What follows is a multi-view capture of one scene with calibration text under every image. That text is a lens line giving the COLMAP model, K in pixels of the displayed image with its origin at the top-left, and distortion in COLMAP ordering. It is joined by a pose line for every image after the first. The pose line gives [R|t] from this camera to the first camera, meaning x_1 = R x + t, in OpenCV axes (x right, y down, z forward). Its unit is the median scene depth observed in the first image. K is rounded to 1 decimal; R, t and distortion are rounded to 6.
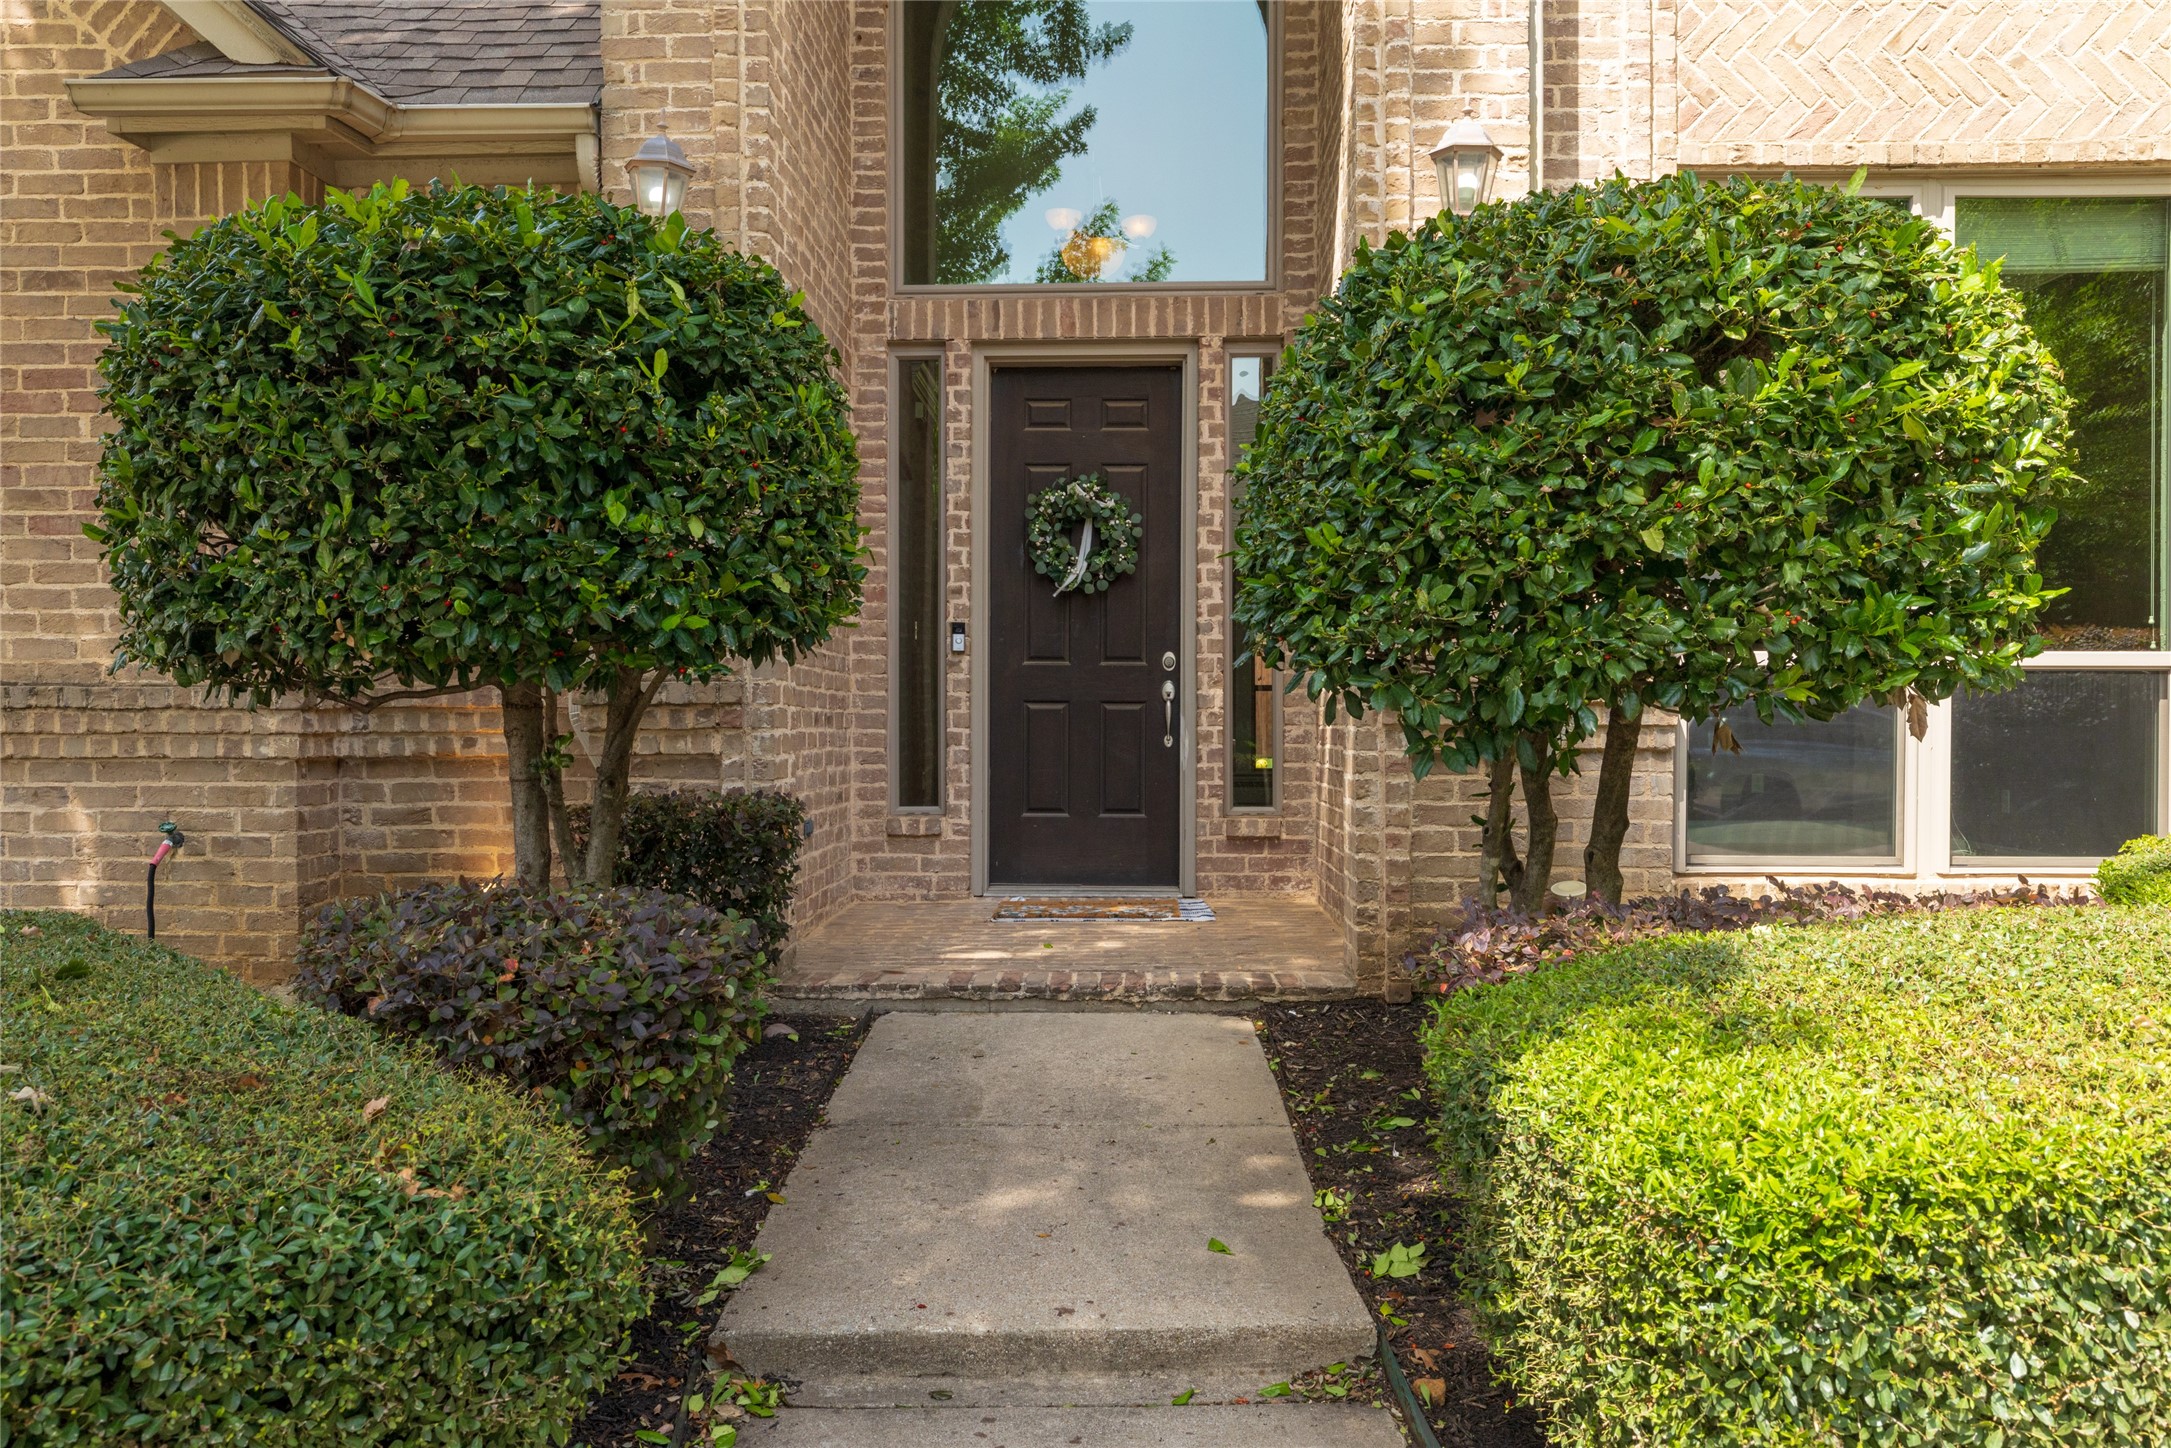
lens RADIAL K [[1668.8, 0, 1087.5], [0, 1668.8, 721.1], [0, 0, 1]] dist [-0.000864, -0.004475]
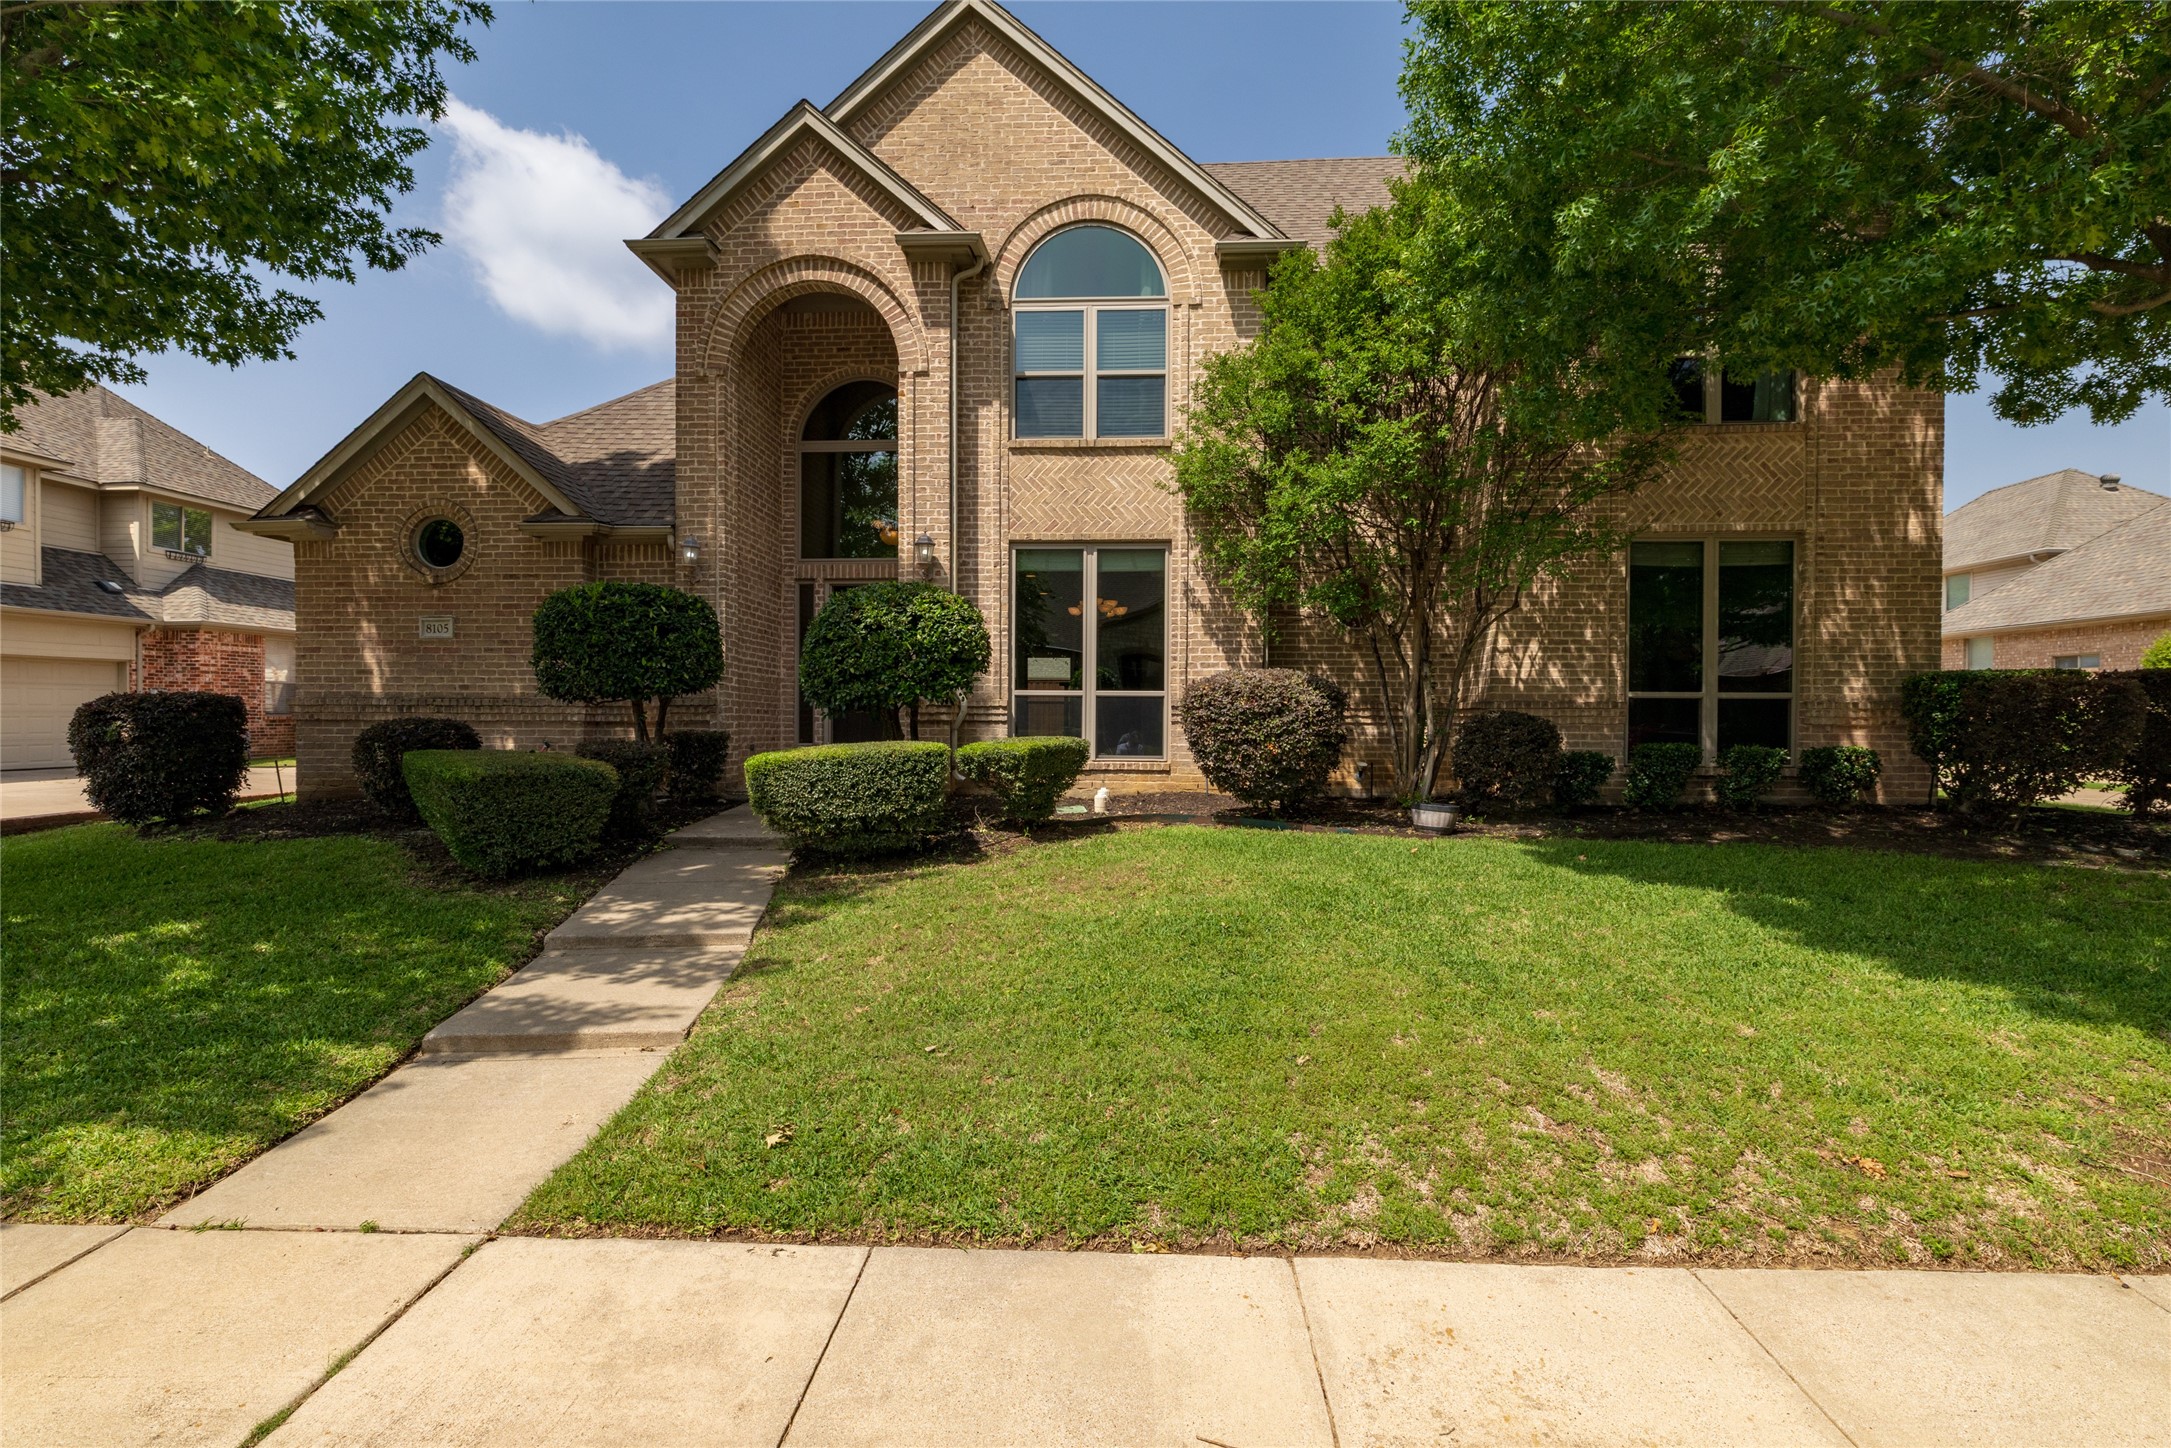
lens RADIAL K [[1048.5, 0, 1083.4], [0, 1048.5, 720.5], [0, 0, 1]] dist [-0.000781, 0.000031]
pose [[0.999774, 0.003552, -0.020960, 0.748033], [-0.003618, 0.999988, -0.003153, 0.031406], [0.020949, 0.003228, 0.999775, -1.413510]]
